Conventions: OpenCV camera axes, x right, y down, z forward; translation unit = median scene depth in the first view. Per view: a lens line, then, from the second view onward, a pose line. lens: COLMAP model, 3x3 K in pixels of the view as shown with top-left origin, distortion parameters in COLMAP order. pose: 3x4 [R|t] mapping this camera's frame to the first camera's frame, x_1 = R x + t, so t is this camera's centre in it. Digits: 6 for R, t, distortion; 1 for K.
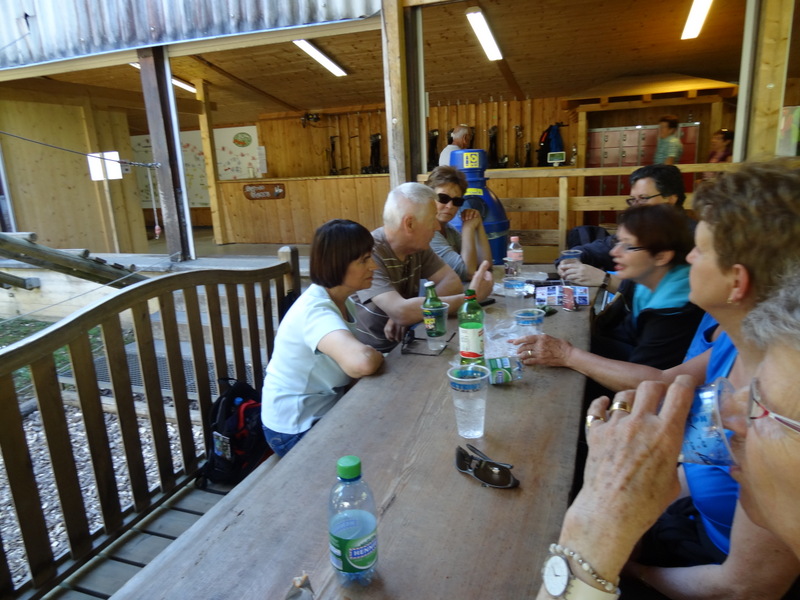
lens RADIAL K [[557.1, 0, 400.0], [0, 557.1, 300.0], [0, 0, 1]] dist [0.003958, 0.001188]
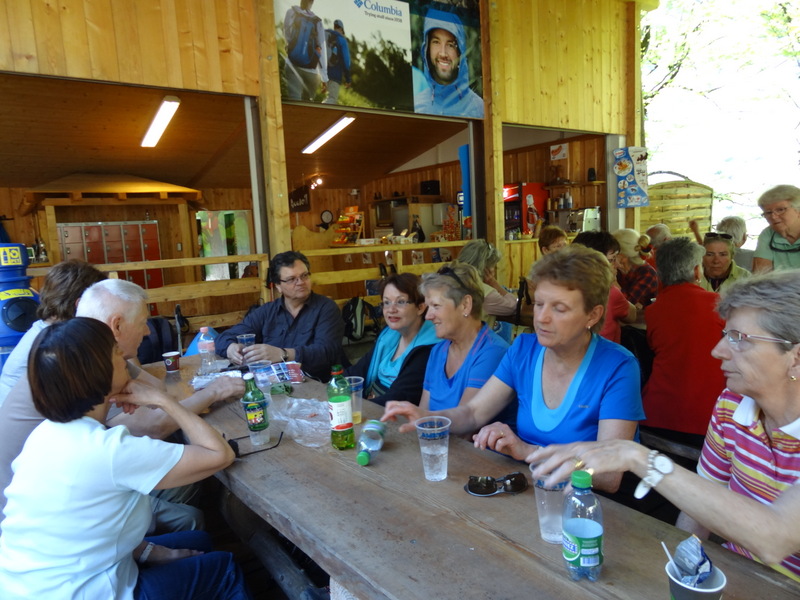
lens RADIAL K [[557.1, 0, 400.0], [0, 557.1, 300.0], [0, 0, 1]] dist [0.003958, 0.001188]
pose [[0.566409, -0.085994, 0.819625, -0.126110], [0.221531, 0.973823, -0.050919, -0.010953], [-0.793791, 0.210413, 0.570633, 0.050126]]
